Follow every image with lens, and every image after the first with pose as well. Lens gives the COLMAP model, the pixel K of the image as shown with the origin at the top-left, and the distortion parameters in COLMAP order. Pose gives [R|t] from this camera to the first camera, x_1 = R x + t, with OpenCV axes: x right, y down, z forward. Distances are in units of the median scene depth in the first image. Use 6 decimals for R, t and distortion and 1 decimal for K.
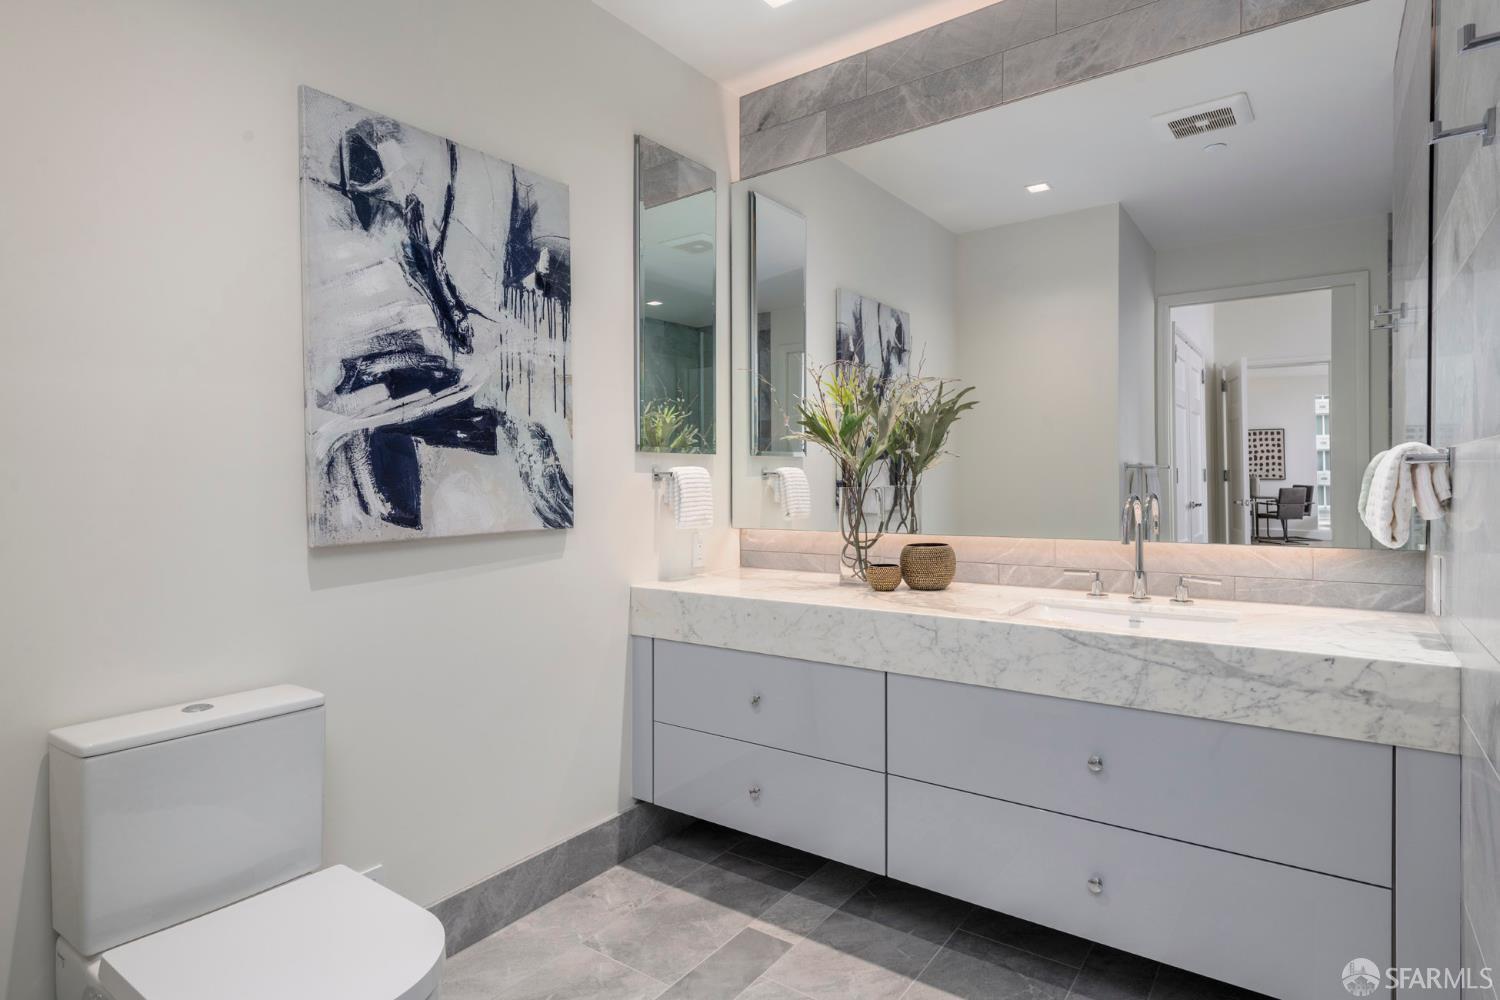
lens RADIAL K [[794.6, 0, 758.8], [0, 794.6, 499.4], [0, 0, 1]] dist [0.002701, -0.006849]
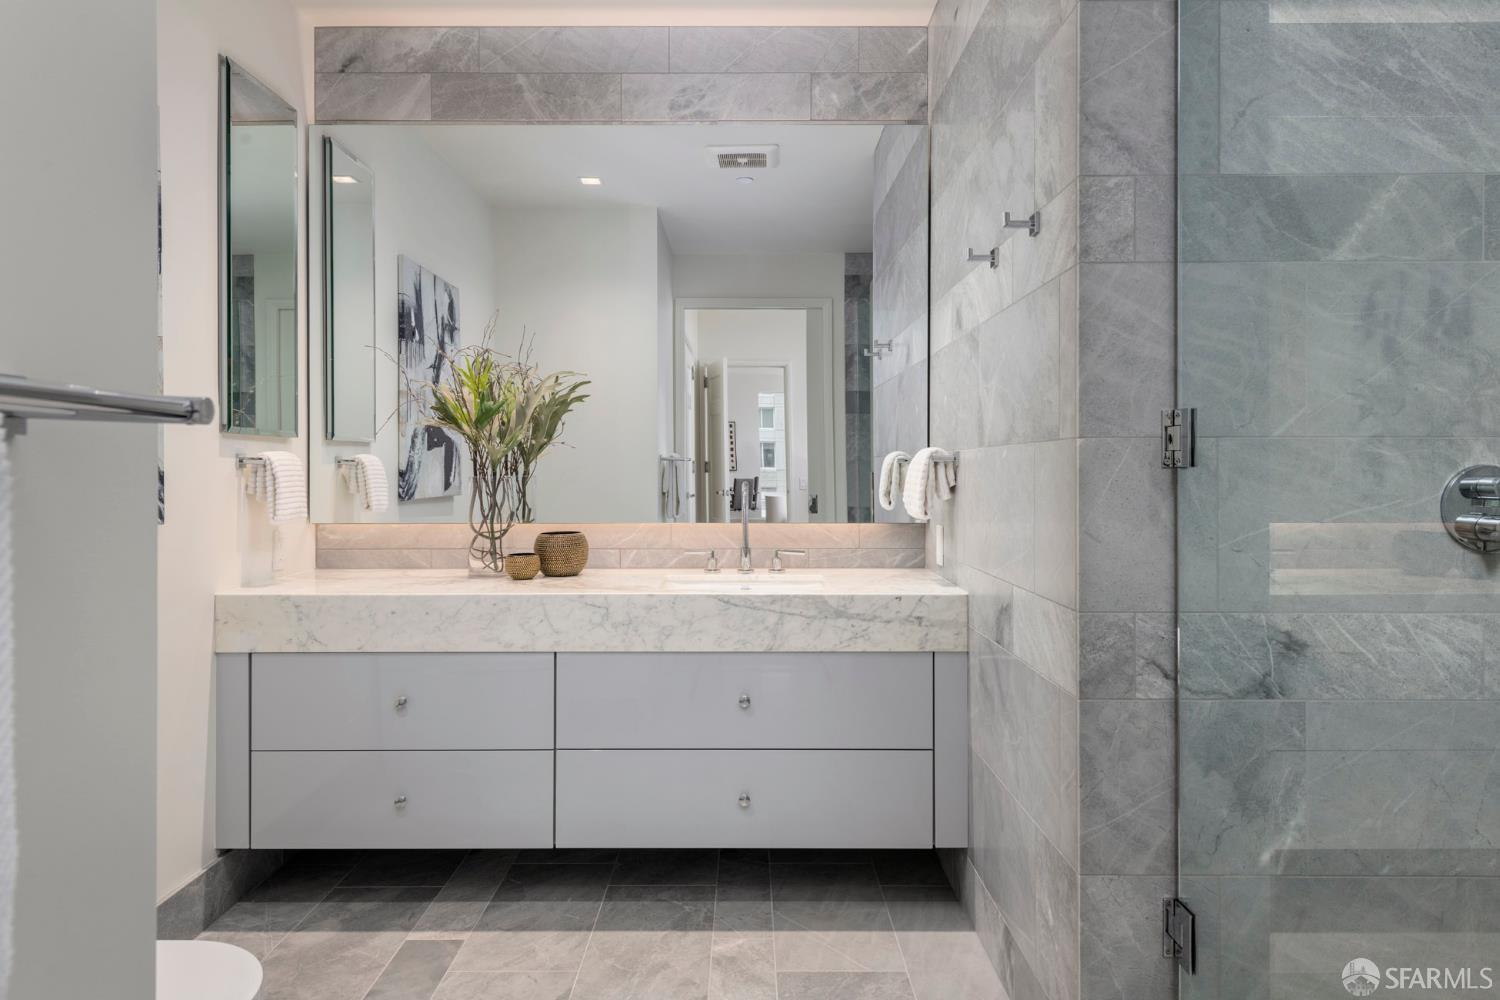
lens RADIAL K [[943.6, 0, 755.1], [0, 943.6, 489.8], [0, 0, 1]] dist [-0.006803, -0.004587]
pose [[0.807299, -0.002512, 0.590137, -0.352950], [0.005457, 0.999980, -0.003208, 0.007737], [-0.590118, 0.005810, 0.807296, -0.158759]]
